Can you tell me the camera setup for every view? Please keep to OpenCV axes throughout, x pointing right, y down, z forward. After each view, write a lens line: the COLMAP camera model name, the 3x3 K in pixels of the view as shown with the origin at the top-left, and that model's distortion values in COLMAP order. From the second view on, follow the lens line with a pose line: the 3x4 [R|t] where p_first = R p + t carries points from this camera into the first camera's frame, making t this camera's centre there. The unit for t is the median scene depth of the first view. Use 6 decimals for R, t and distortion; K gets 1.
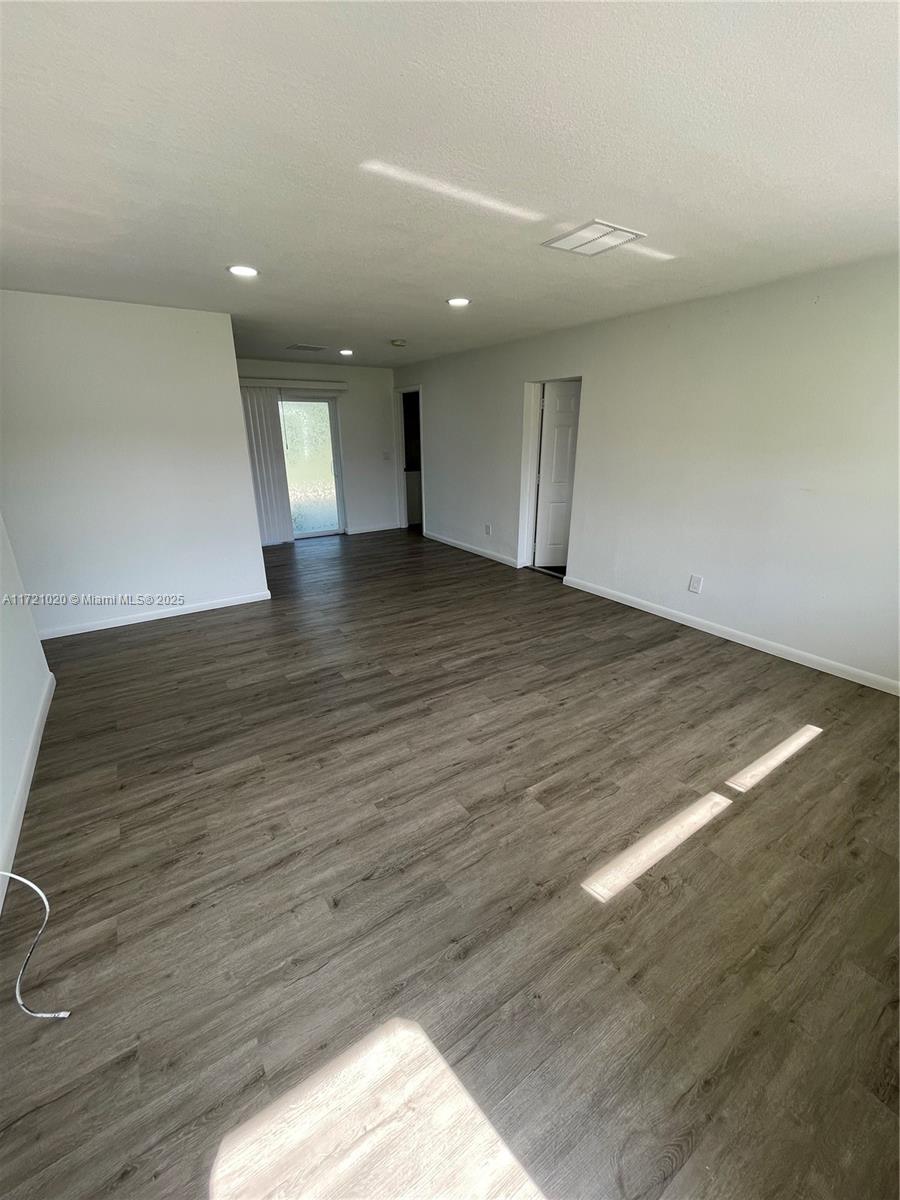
lens RADIAL K [[486.0, 0, 454.3], [0, 486.0, 598.1], [0, 0, 1]] dist [-0.012163, 0.007586]
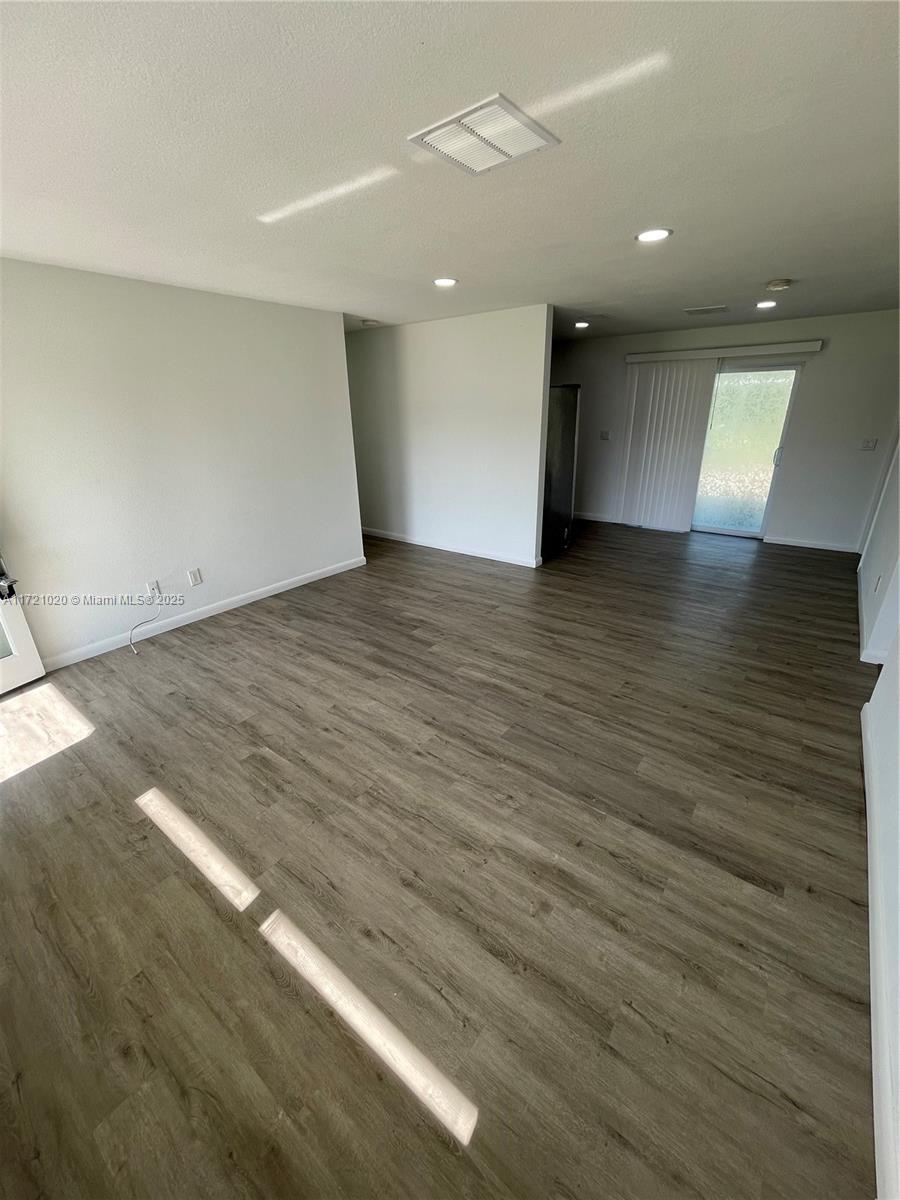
lens RADIAL K [[477.5, 0, 453.4], [0, 477.5, 600.3], [0, 0, 1]] dist [-0.002436, -0.000238]
pose [[0.325328, 0.357162, -0.875555, 0.861776], [-0.293121, 0.918406, 0.265727, -0.264663], [0.899023, 0.170195, 0.403474, 0.654855]]
